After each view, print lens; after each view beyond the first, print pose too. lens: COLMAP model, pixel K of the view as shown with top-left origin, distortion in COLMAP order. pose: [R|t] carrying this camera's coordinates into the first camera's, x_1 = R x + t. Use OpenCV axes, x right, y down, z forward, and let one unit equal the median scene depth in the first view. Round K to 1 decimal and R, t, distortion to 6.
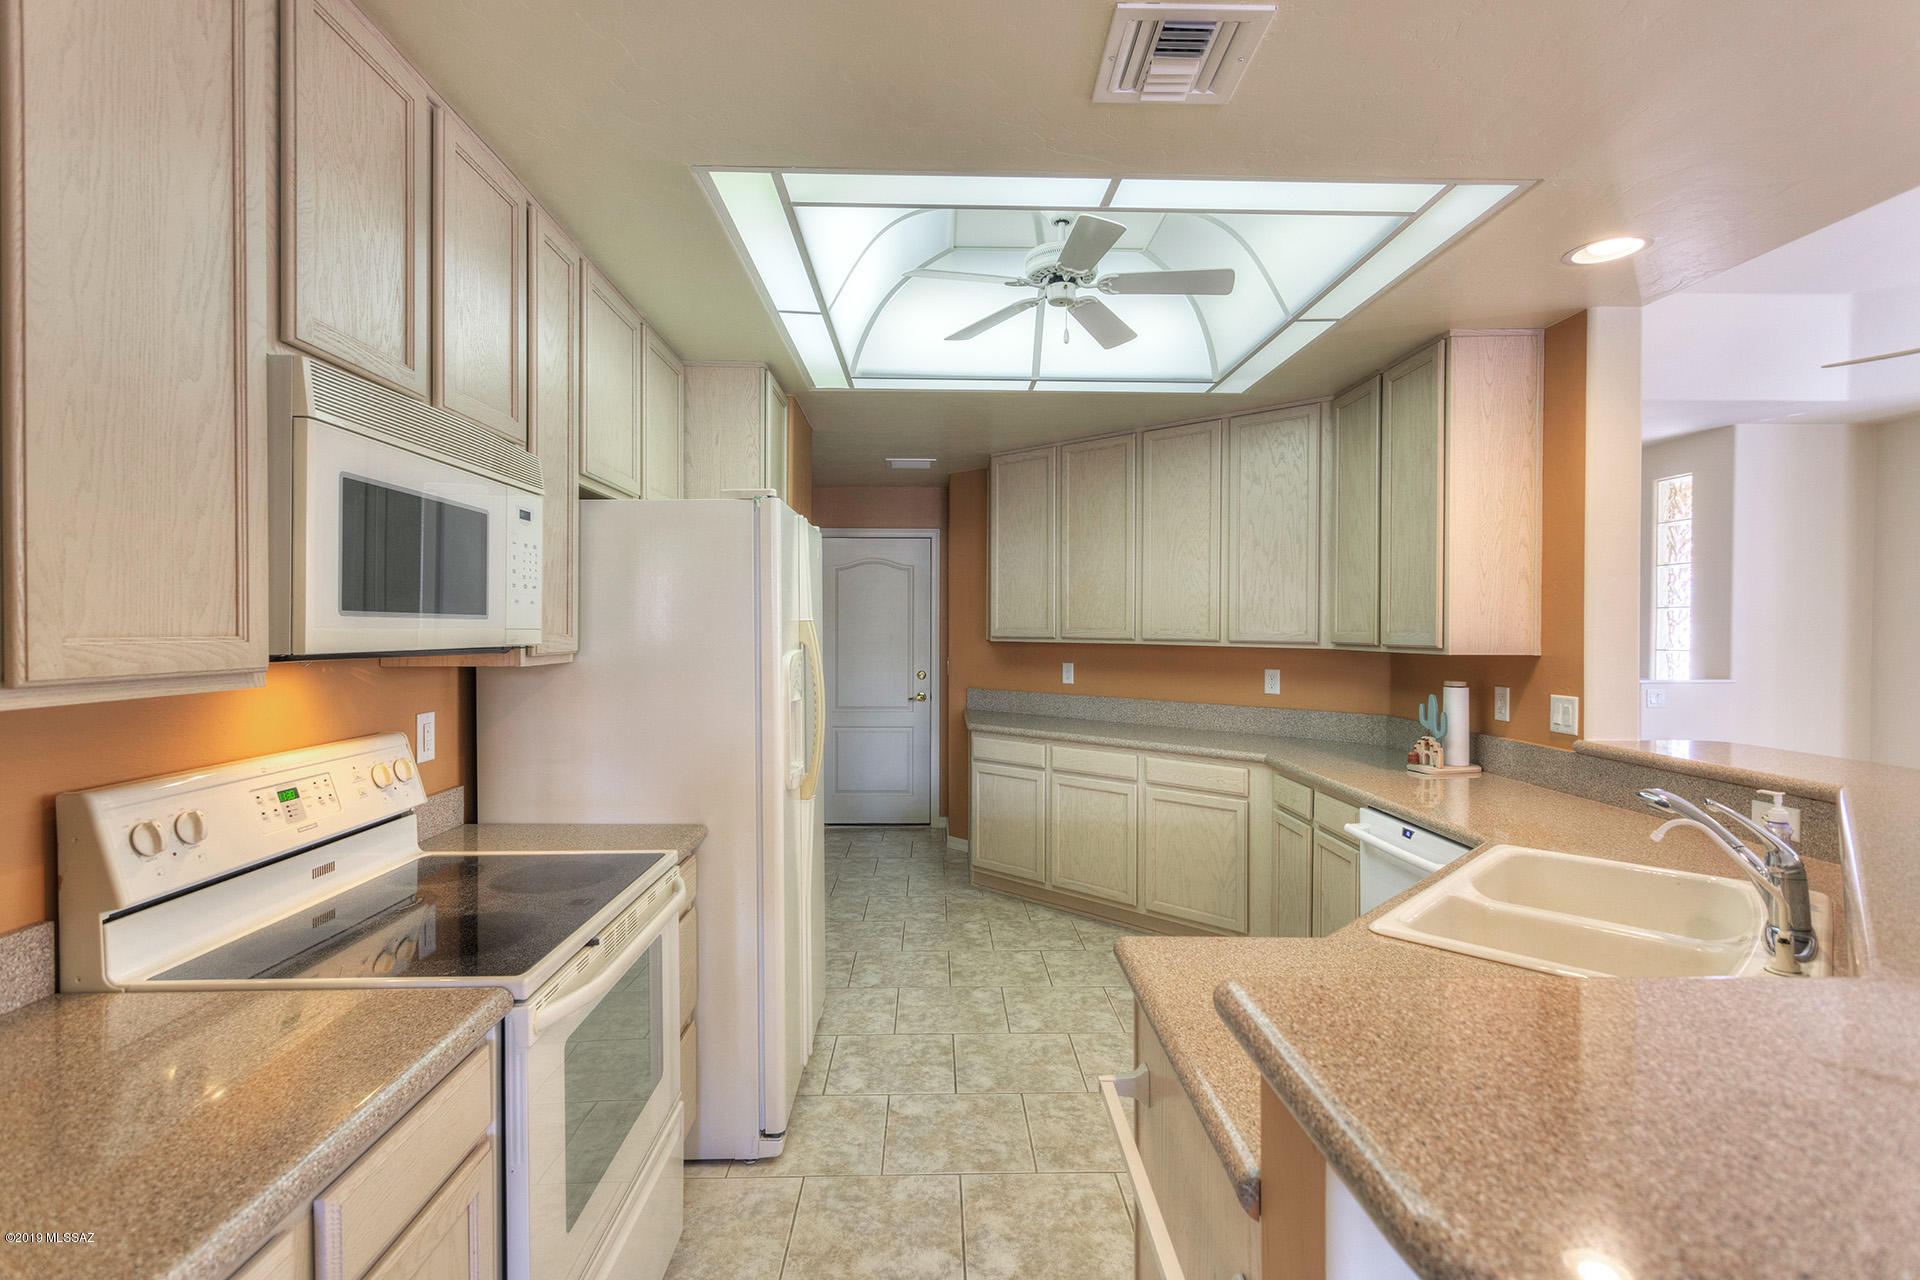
lens RADIAL K [[905.5, 0, 960.0], [0, 905.5, 640.0], [0, 0, 1]] dist [0.002331, 0.000866]
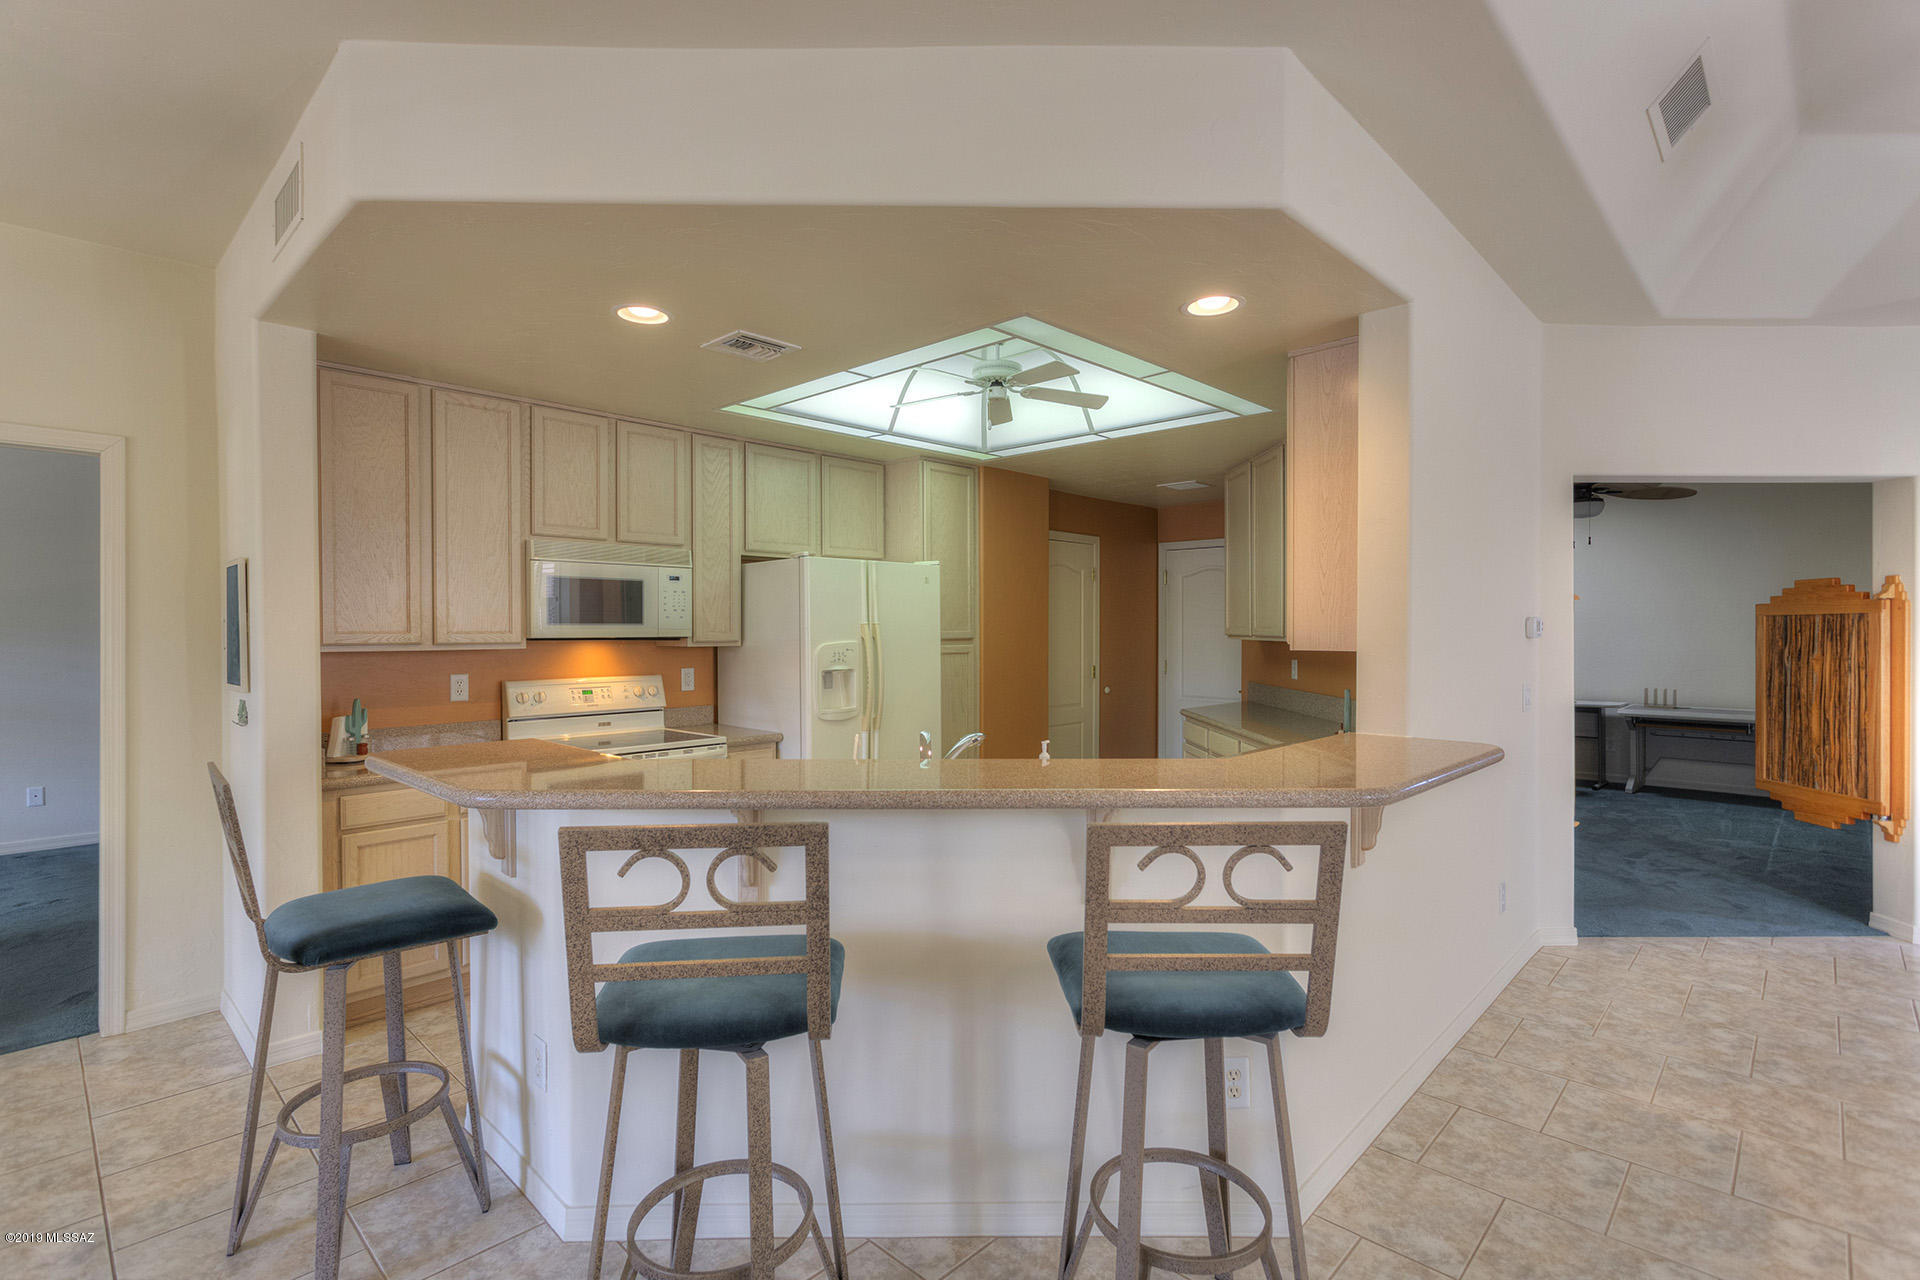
lens RADIAL K [[905.5, 0, 960.0], [0, 905.5, 640.0], [0, 0, 1]] dist [0.002331, 0.000866]
pose [[0.686316, 0.007485, -0.727265, 1.587659], [-0.006058, 0.999971, 0.004574, -0.000250], [0.727279, 0.001266, 0.686341, -0.017733]]
